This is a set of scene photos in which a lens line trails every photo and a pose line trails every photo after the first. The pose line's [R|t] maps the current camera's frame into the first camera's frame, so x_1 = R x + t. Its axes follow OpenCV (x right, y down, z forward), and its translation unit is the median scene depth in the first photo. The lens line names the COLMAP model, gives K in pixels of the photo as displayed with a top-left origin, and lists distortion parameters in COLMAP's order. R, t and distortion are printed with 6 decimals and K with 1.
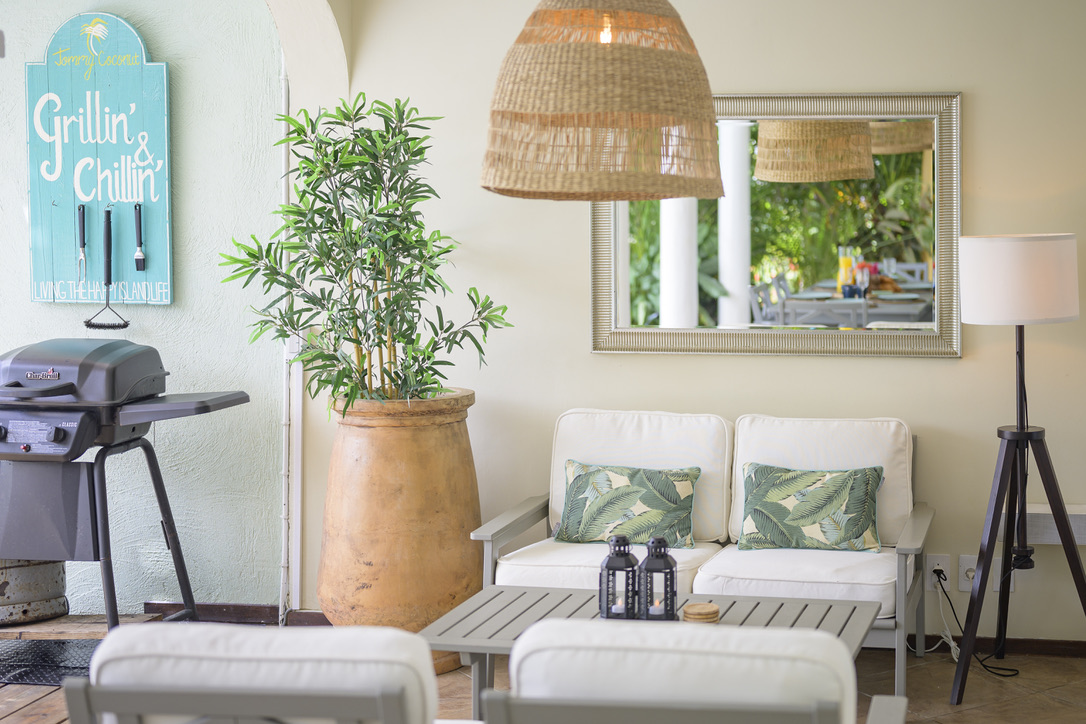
lens RADIAL K [[2005.5, 0, 544.2], [0, 2005.5, 361.4], [0, 0, 1]] dist [-0.054340, 0.000000]
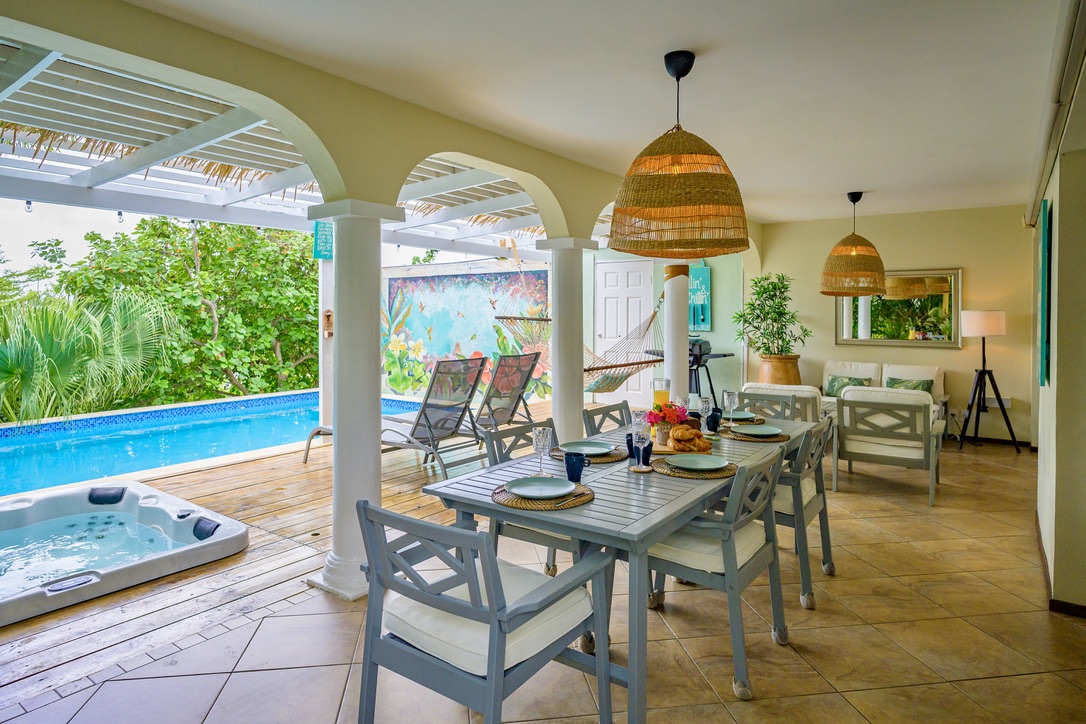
lens RADIAL K [[624.6, 0, 517.7], [0, 624.6, 344.5], [0, 0, 1]] dist [-0.007733, -0.002067]
pose [[0.916256, 0.013270, -0.400374, -0.052080], [-0.027314, 0.999195, -0.029390, 0.044004], [0.399662, 0.037865, 0.915880, -0.231782]]
